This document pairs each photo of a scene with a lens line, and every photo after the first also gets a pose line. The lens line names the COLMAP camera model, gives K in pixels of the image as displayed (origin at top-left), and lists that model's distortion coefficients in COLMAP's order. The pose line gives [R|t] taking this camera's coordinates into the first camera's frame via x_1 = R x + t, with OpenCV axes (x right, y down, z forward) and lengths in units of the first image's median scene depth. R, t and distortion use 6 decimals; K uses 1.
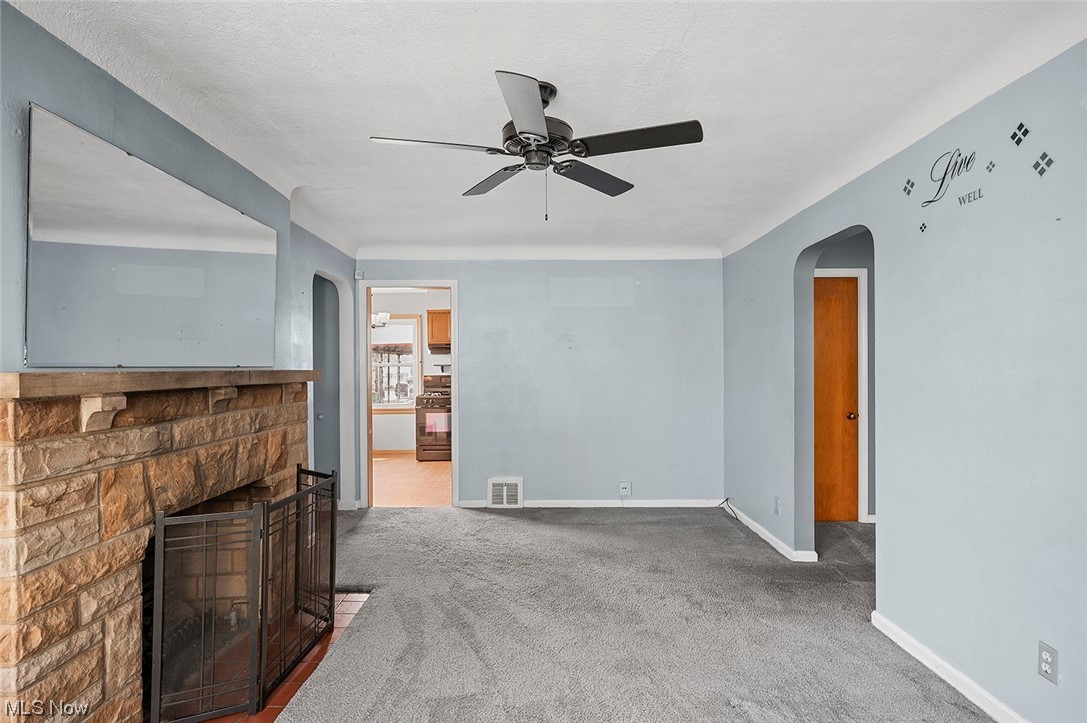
lens RADIAL K [[559.7, 0, 547.2], [0, 559.7, 364.5], [0, 0, 1]] dist [0.003469, -0.000210]
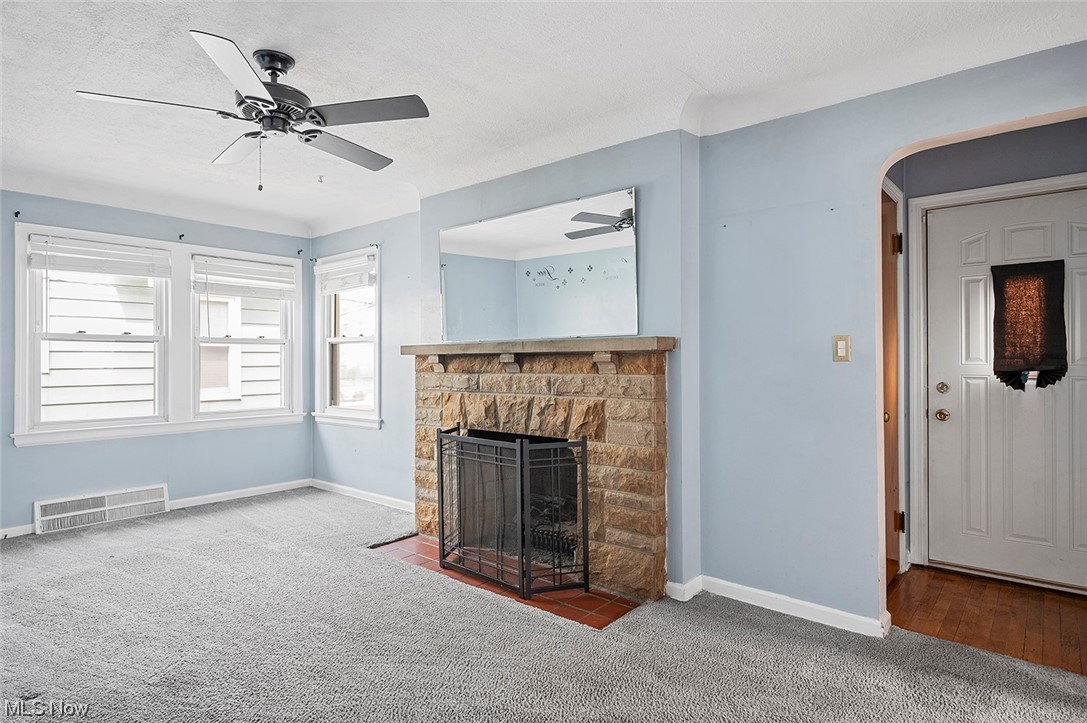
lens RADIAL K [[598.8, 0, 544.1], [0, 598.8, 358.5], [0, 0, 1]] dist [0.001497, 0.000995]
pose [[-0.658774, -0.000741, -0.752341, 0.560137], [0.009320, 0.999915, -0.009146, 0.080355], [0.752283, -0.013037, -0.658711, 2.463035]]
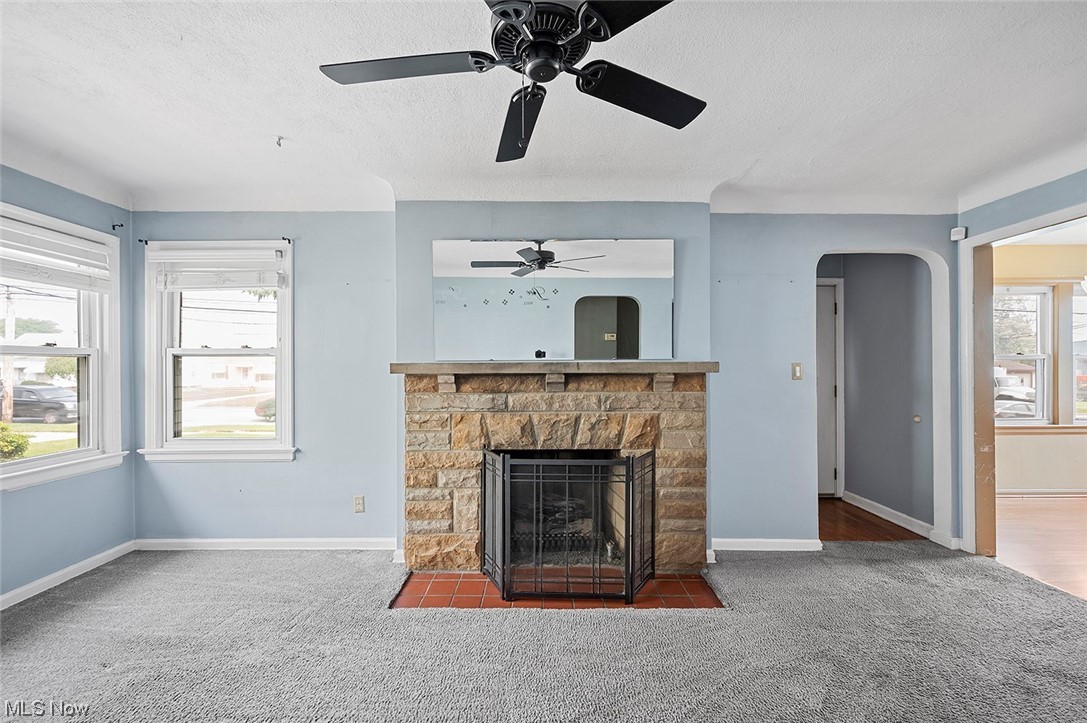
lens RADIAL K [[430.3, 0, 544.6], [0, 430.3, 364.3], [0, 0, 1]] dist [0.004429, -0.000314]
pose [[-0.010760, -0.000998, -0.999942, 0.630184], [0.009258, 0.999957, -0.001098, 0.020768], [0.999899, -0.009270, -0.010750, 1.204822]]
